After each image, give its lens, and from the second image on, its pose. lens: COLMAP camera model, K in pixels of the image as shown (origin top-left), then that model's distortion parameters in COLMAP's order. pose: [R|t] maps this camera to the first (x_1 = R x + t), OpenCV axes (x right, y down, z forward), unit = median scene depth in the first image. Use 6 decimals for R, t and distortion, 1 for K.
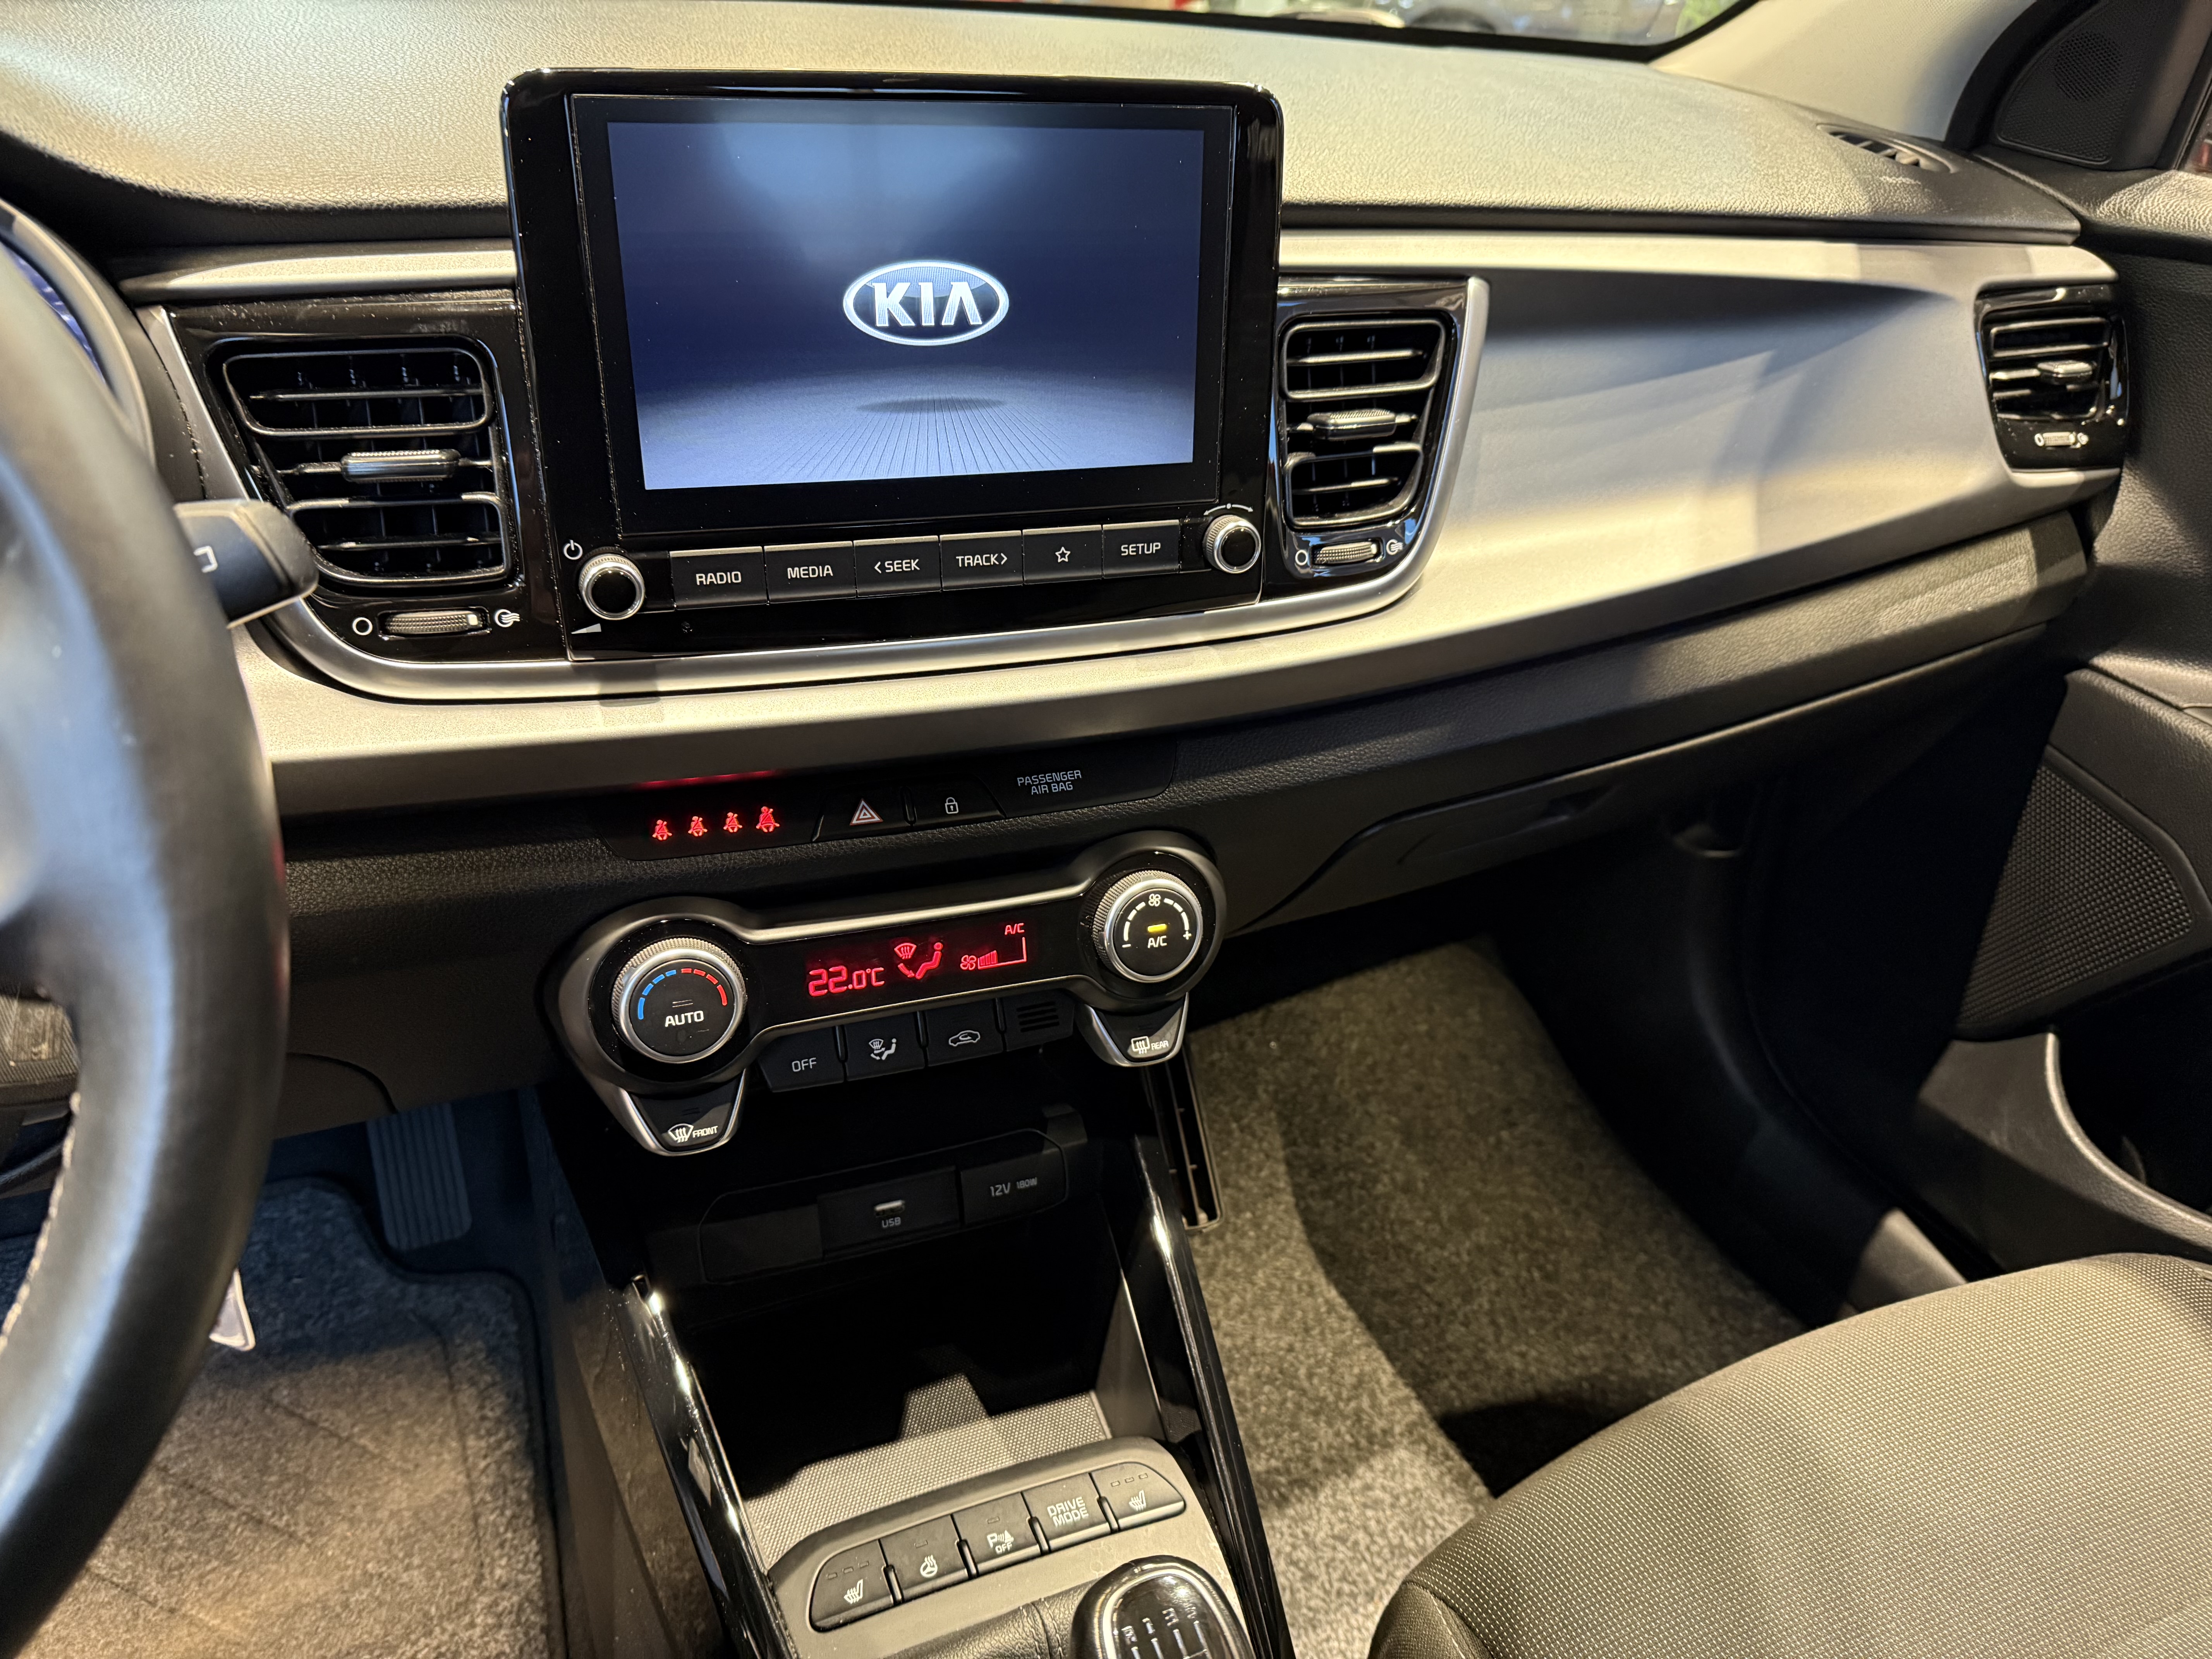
lens RADIAL K [[1580.6, 0, 1099.2], [0, 1580.6, 874.2], [0, 0, 1]] dist [0.088536, -0.121402]
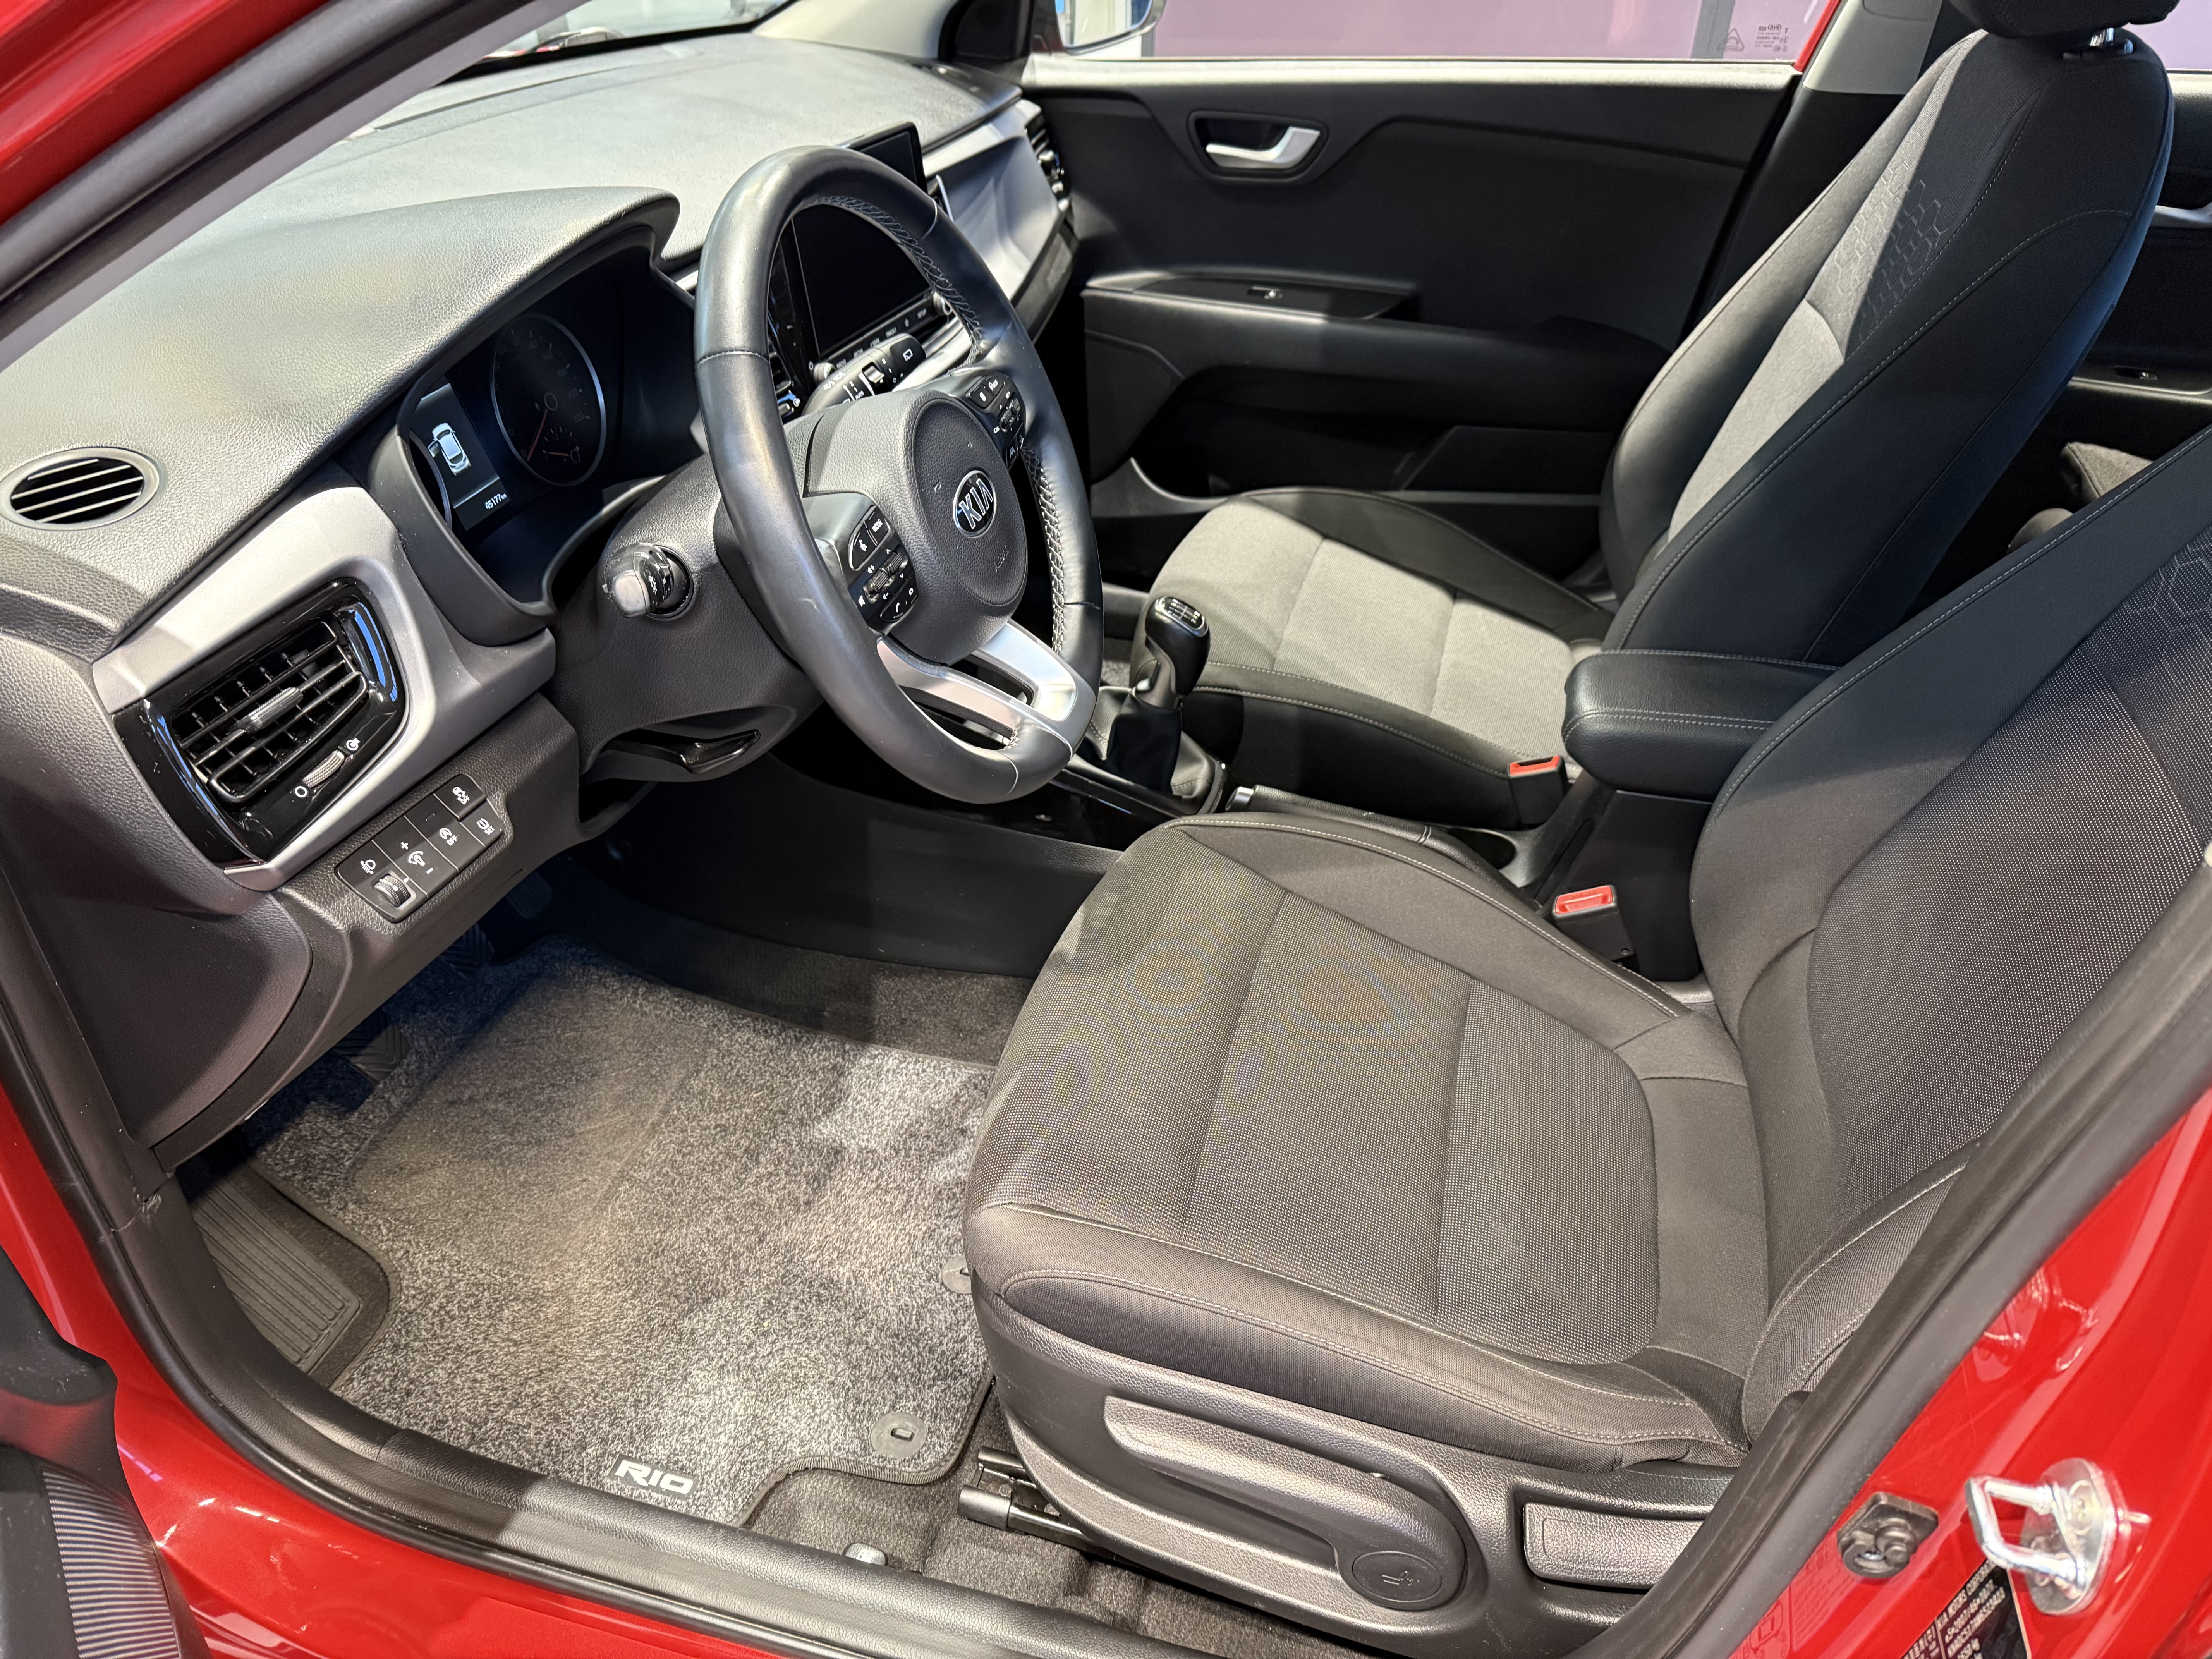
lens RADIAL K [[1561.3, 0, 1106.0], [0, 1561.3, 829.5], [0, 0, 1]] dist [0.150259, -0.298612]
pose [[0.653156, -0.464062, 0.598359, -1.120872], [0.406786, 0.881532, 0.239639, 0.020073], [-0.638680, 0.086882, 0.764552, -0.685577]]
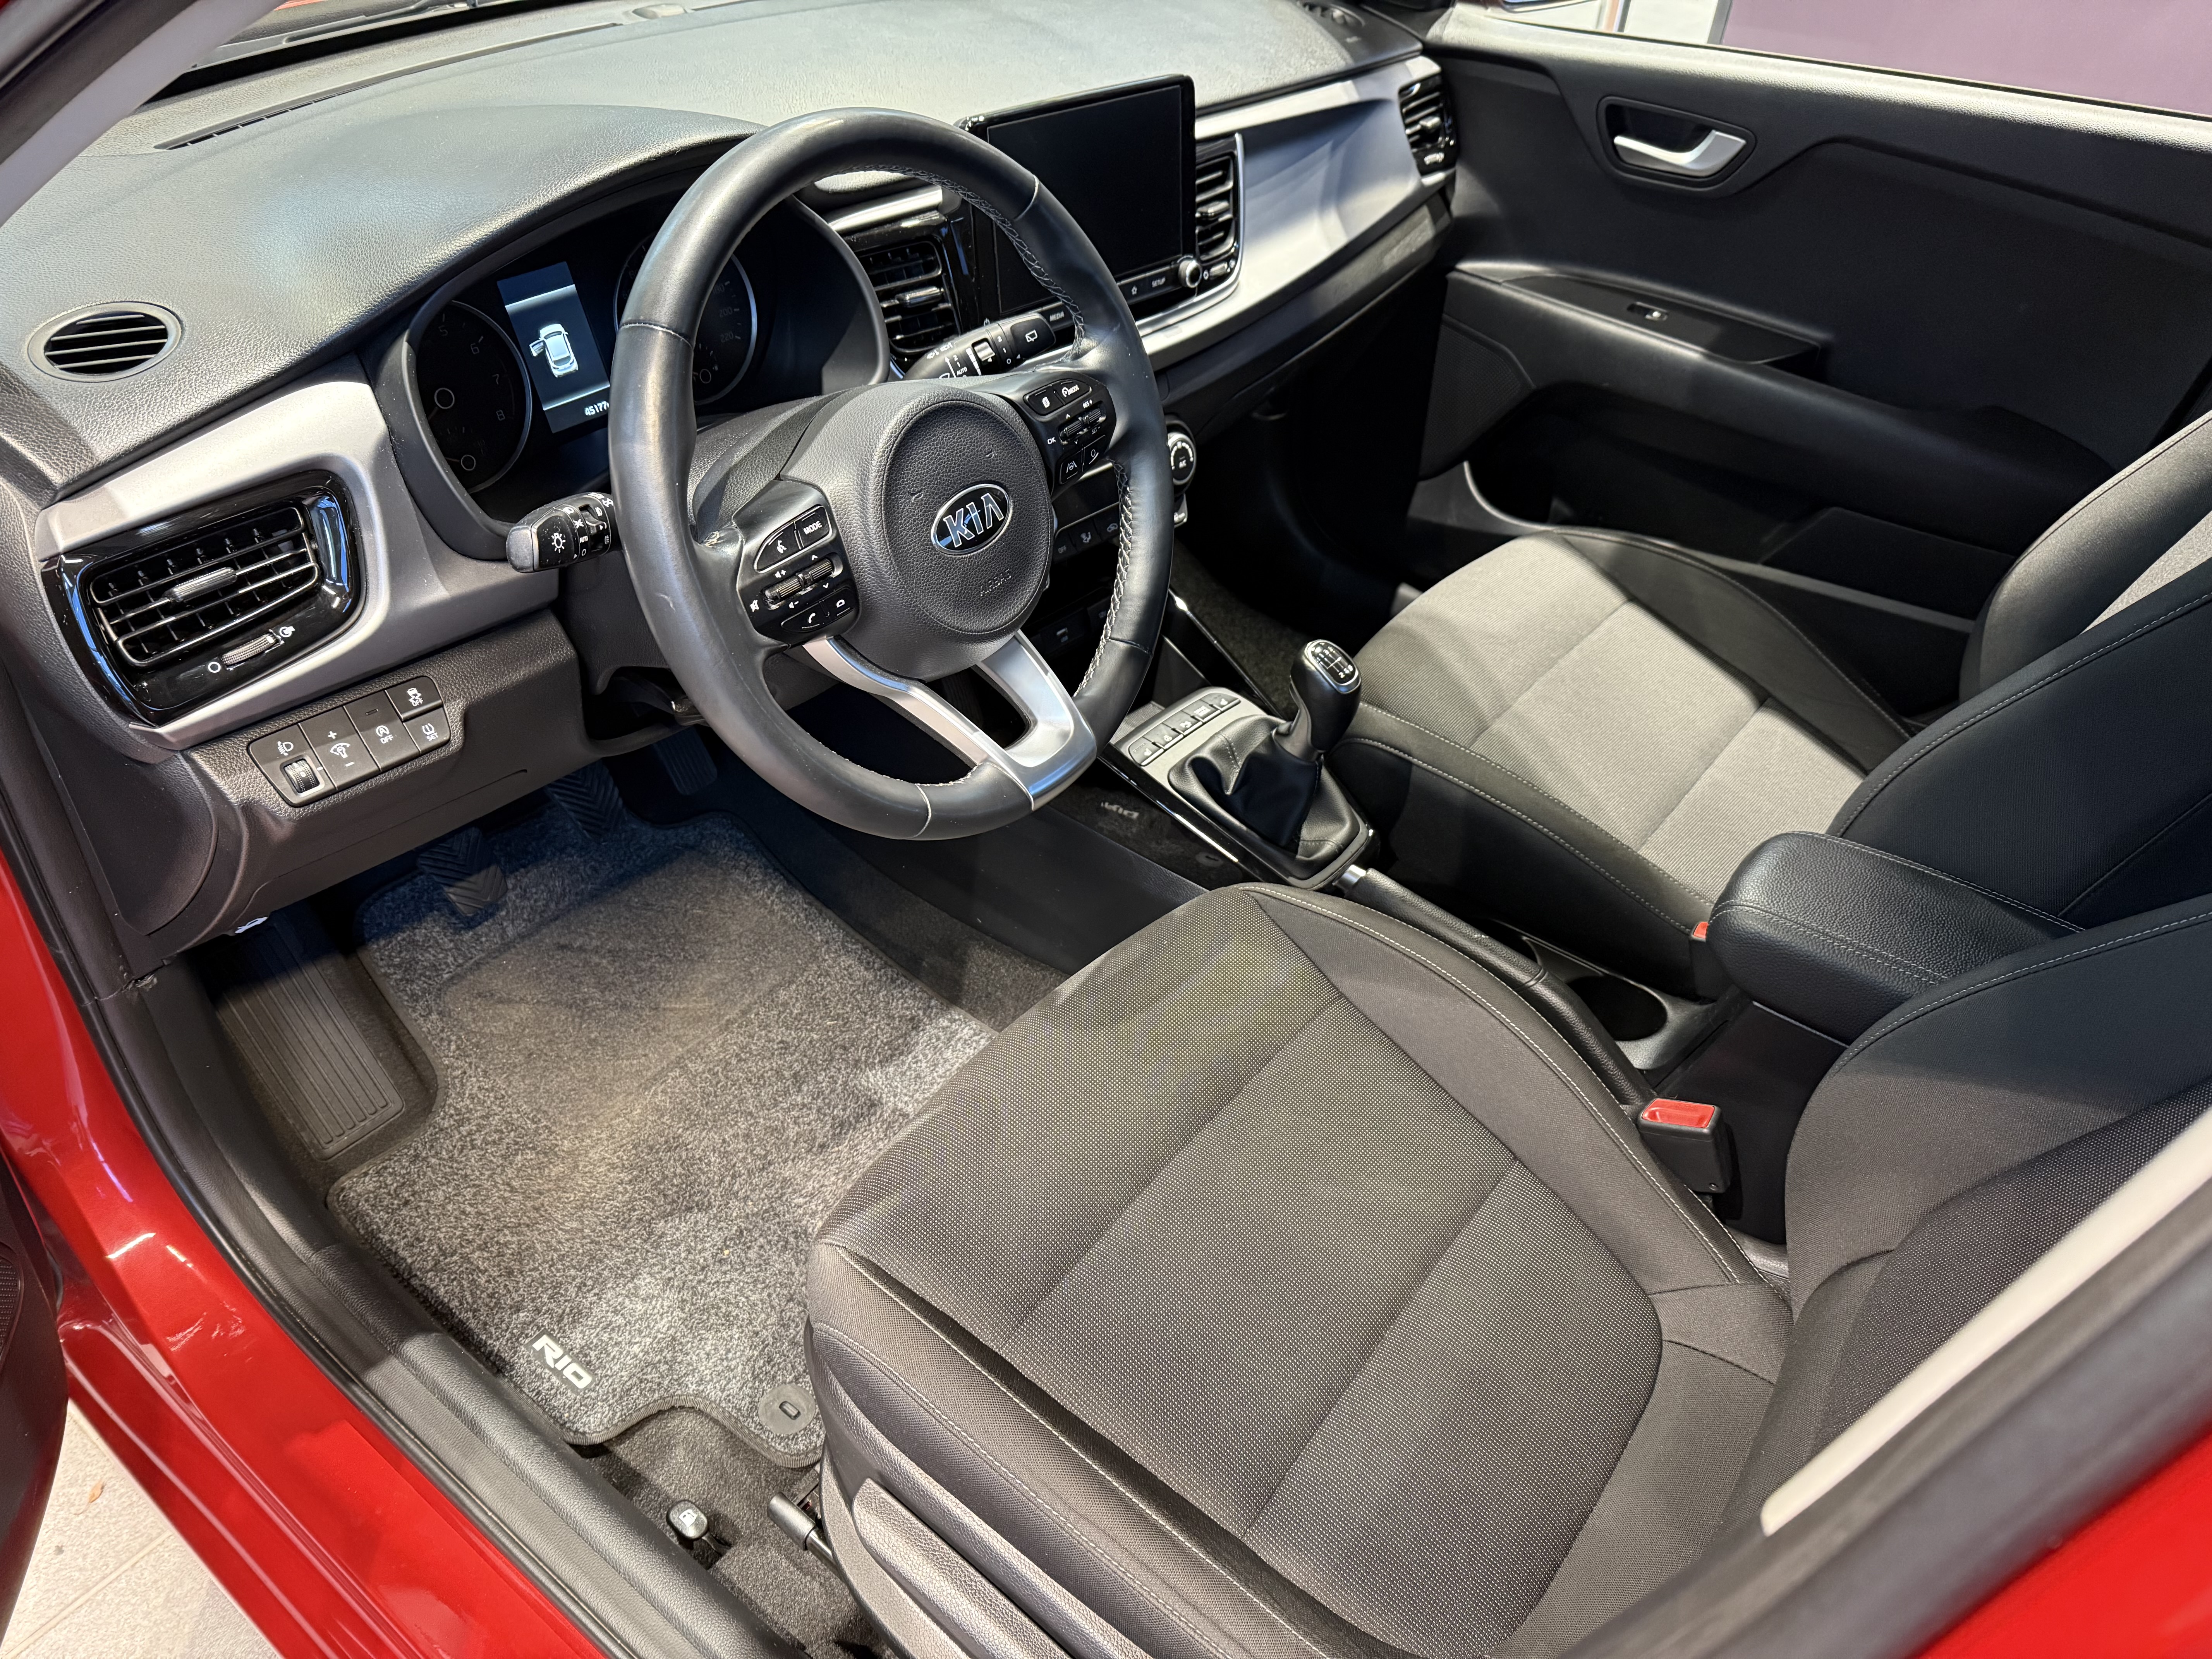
lens RADIAL K [[1561.3, 0, 1106.0], [0, 1561.3, 829.5], [0, 0, 1]] dist [0.150259, -0.298612]
pose [[0.893113, -0.279774, 0.352245, -0.735422], [0.221370, 0.955031, 0.197262, 0.056688], [-0.391593, -0.098200, 0.914883, -0.786638]]
